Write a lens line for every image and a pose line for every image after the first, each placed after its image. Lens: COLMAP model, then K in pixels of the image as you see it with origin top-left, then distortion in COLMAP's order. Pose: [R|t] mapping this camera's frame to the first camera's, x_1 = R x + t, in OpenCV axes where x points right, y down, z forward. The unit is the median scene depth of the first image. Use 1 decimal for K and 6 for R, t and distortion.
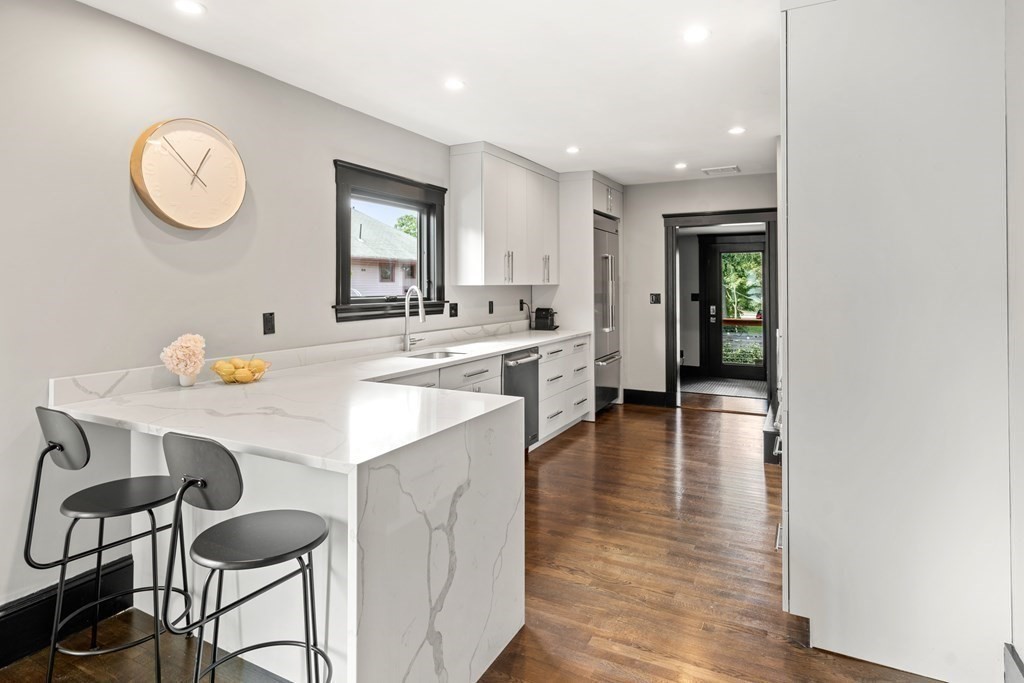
lens RADIAL K [[573.8, 0, 503.9], [0, 573.8, 279.2], [0, 0, 1]] dist [-0.001270, -0.000273]
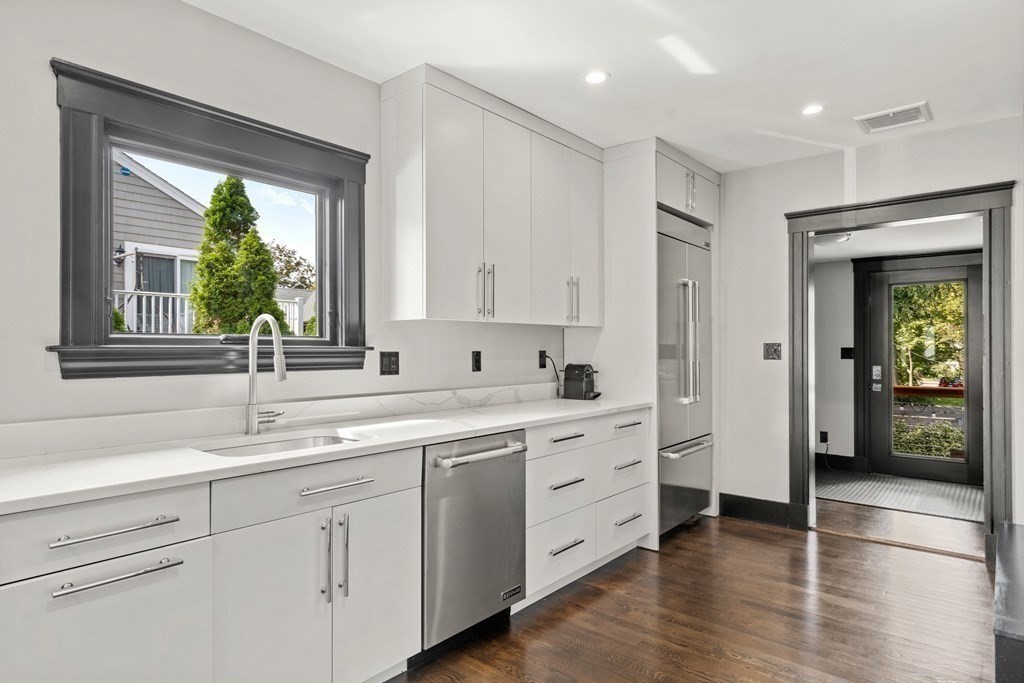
lens RADIAL K [[589.6, 0, 507.4], [0, 589.6, 348.9], [0, 0, 1]] dist [0.006187, -0.000206]
pose [[0.977410, 0.002997, -0.211330, 0.133827], [-0.000327, 0.999920, 0.012664, 0.025985], [0.211351, -0.012309, 0.977333, 0.356225]]
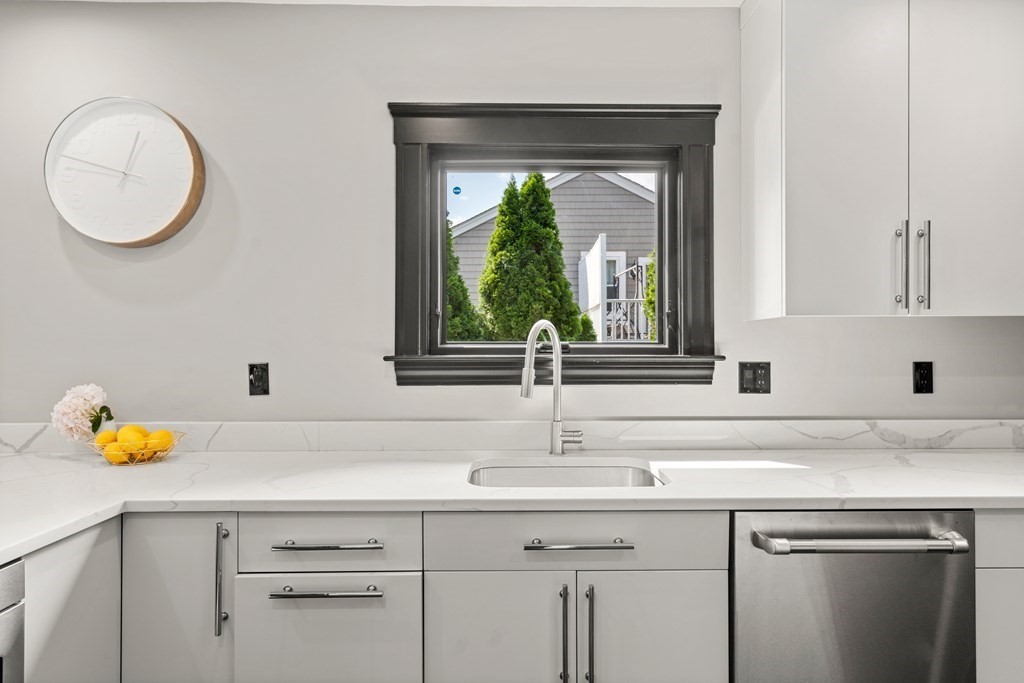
lens RADIAL K [[557.1, 0, 512.4], [0, 557.1, 347.2], [0, 0, 1]] dist [0.007953, 0.000940]
pose [[0.486555, 0.005471, -0.873633, 0.164123], [0.009038, 0.999895, 0.011295, 0.019781], [0.873603, -0.013391, 0.486455, 0.522003]]
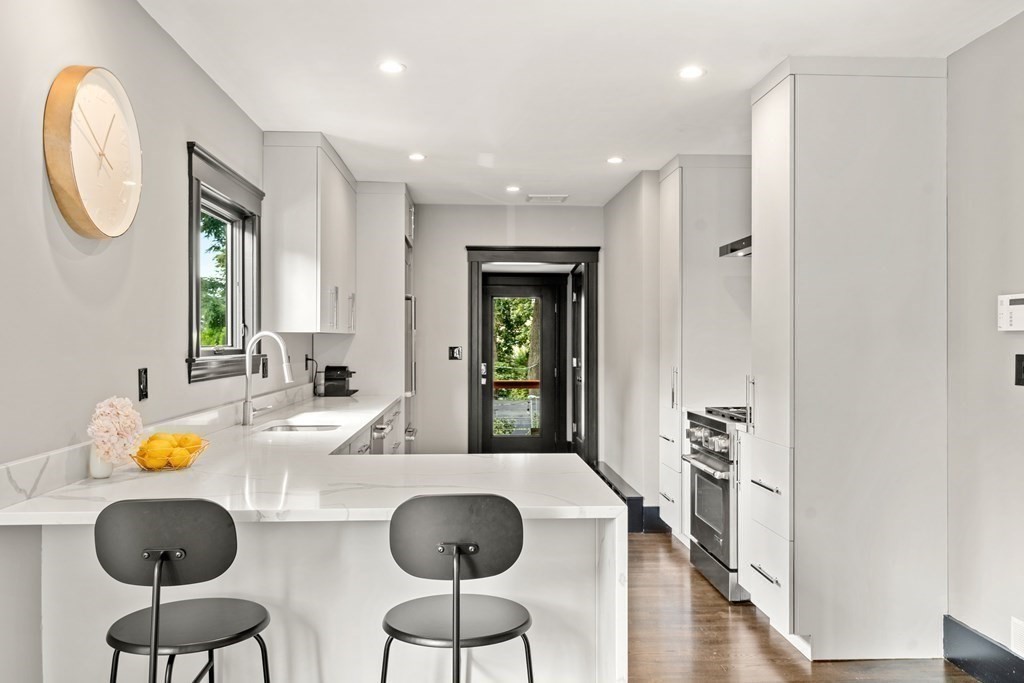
lens RADIAL K [[856.4, 0, 508.9], [0, 856.4, 342.9], [0, 0, 1]] dist [-0.014205, -0.000283]
pose [[0.854974, 0.006413, 0.518631, -0.310668], [-0.013894, 0.999848, 0.010540, 0.007096], [-0.518485, -0.016217, 0.854933, -0.036065]]
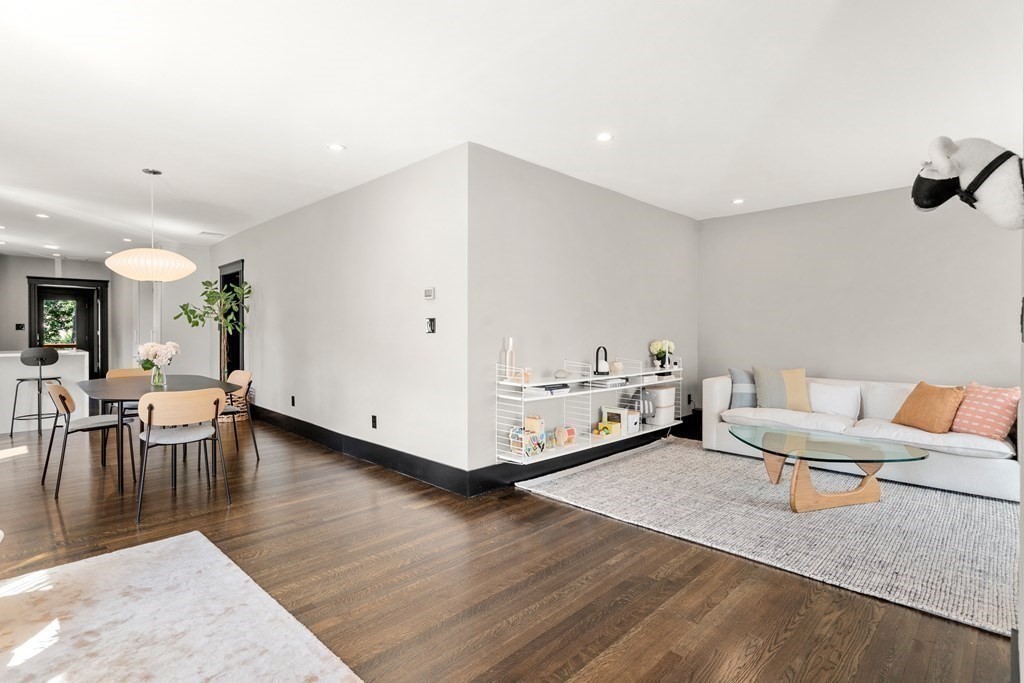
lens RADIAL K [[499.5, 0, 511.1], [0, 499.5, 336.6], [0, 0, 1]] dist [0.002143, 0.000174]
pose [[0.283165, -0.007717, 0.959040, -0.802269], [-0.016746, 0.999775, 0.012990, 0.021855], [-0.958925, -0.019738, 0.282972, -0.847482]]
